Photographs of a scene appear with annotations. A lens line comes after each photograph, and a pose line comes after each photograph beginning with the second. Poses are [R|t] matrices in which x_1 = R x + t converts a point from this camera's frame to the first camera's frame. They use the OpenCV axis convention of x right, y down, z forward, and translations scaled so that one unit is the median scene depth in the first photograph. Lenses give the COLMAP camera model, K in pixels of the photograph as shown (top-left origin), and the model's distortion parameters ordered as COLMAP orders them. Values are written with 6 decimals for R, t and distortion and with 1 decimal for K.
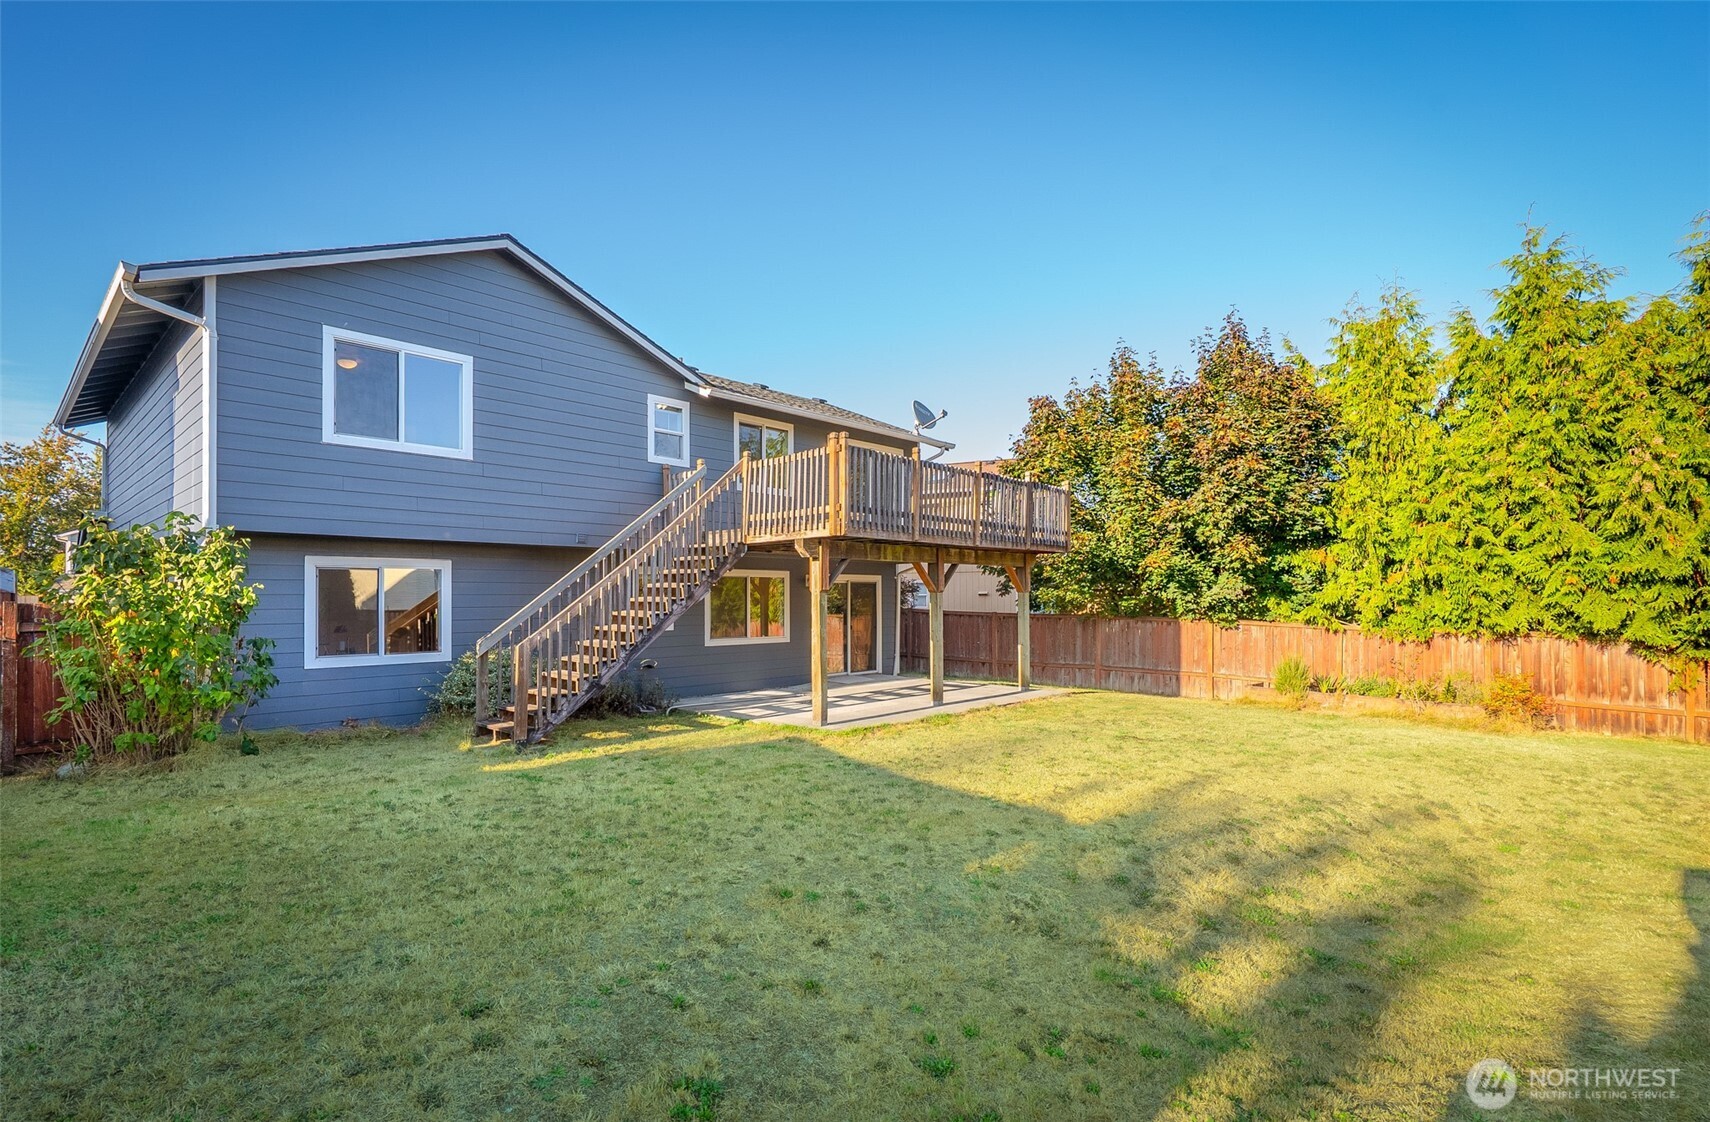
lens RADIAL K [[818.7, 0, 854.0], [0, 818.7, 591.9], [0, 0, 1]] dist [-0.001761, -0.000111]
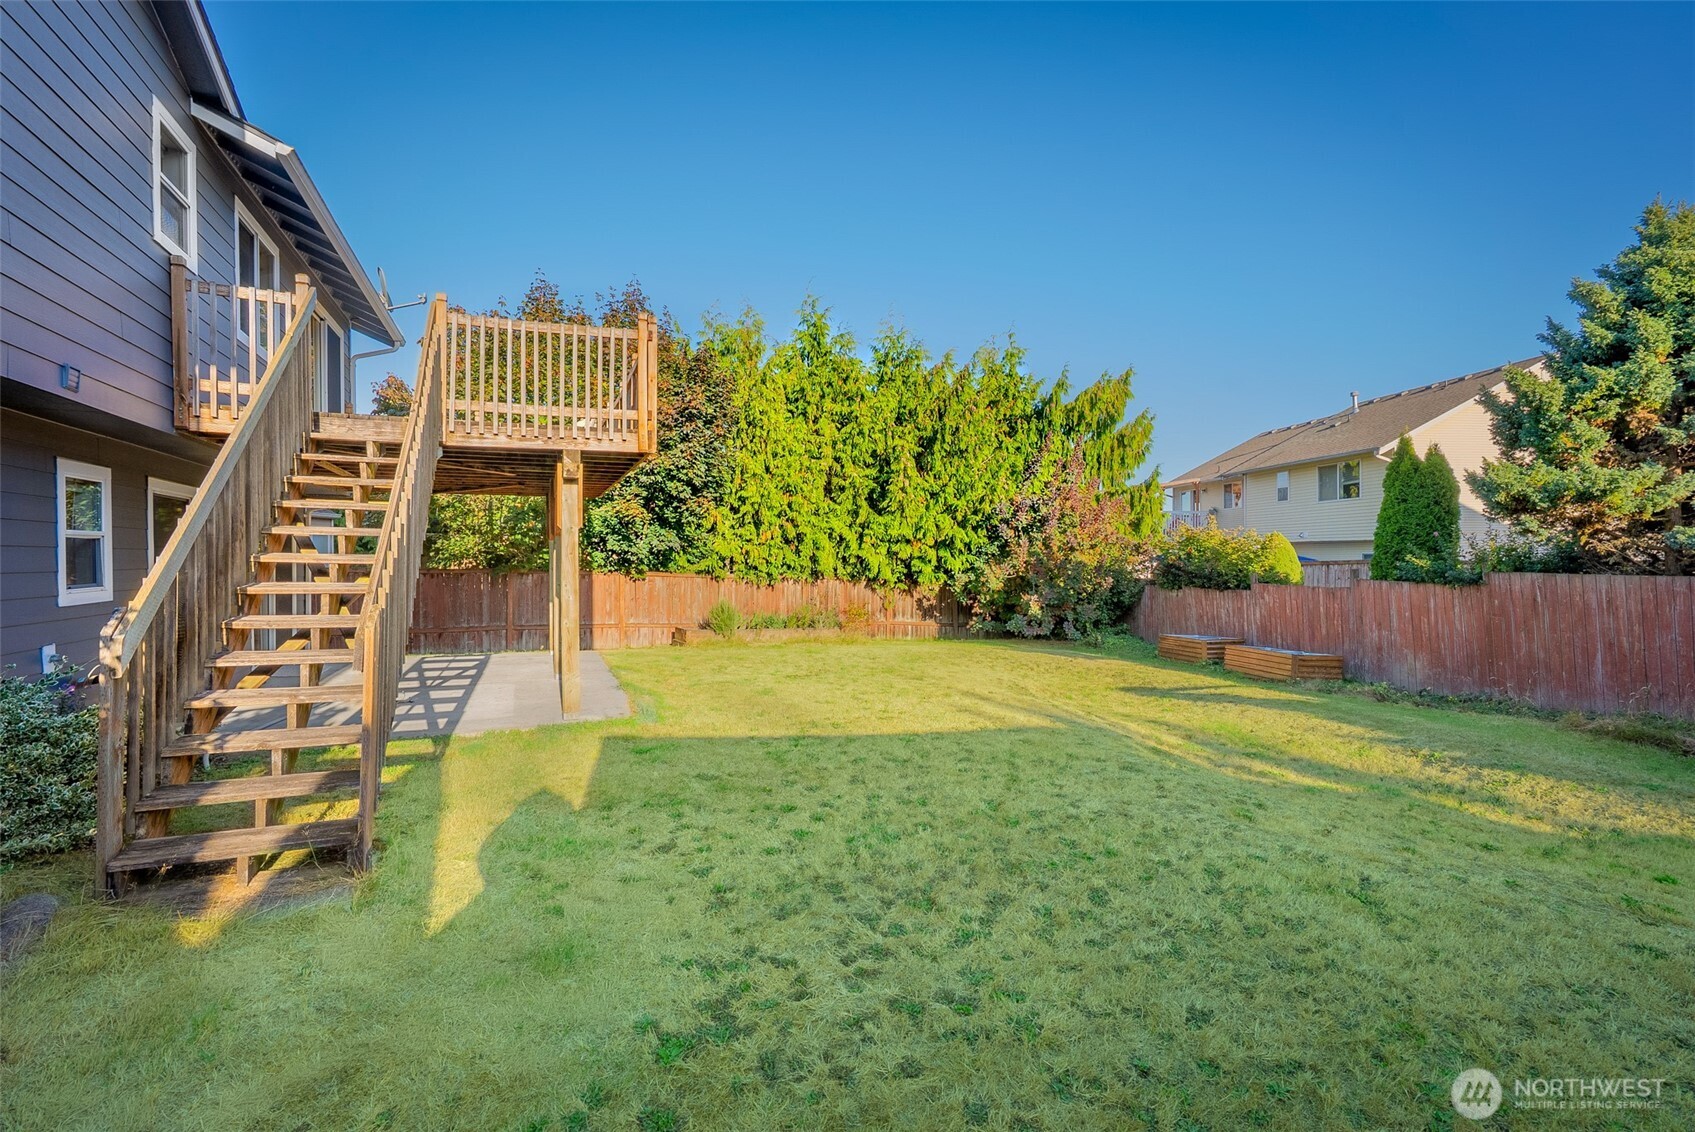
lens RADIAL K [[785.2, 0, 847.5], [0, 785.2, 566.0], [0, 0, 1]] dist [0.000541, 0.000012]
pose [[0.422012, -0.007190, 0.906562, -0.476877], [-0.002731, 0.999954, 0.009202, 0.022411], [-0.906586, -0.006359, 0.421973, 0.431656]]
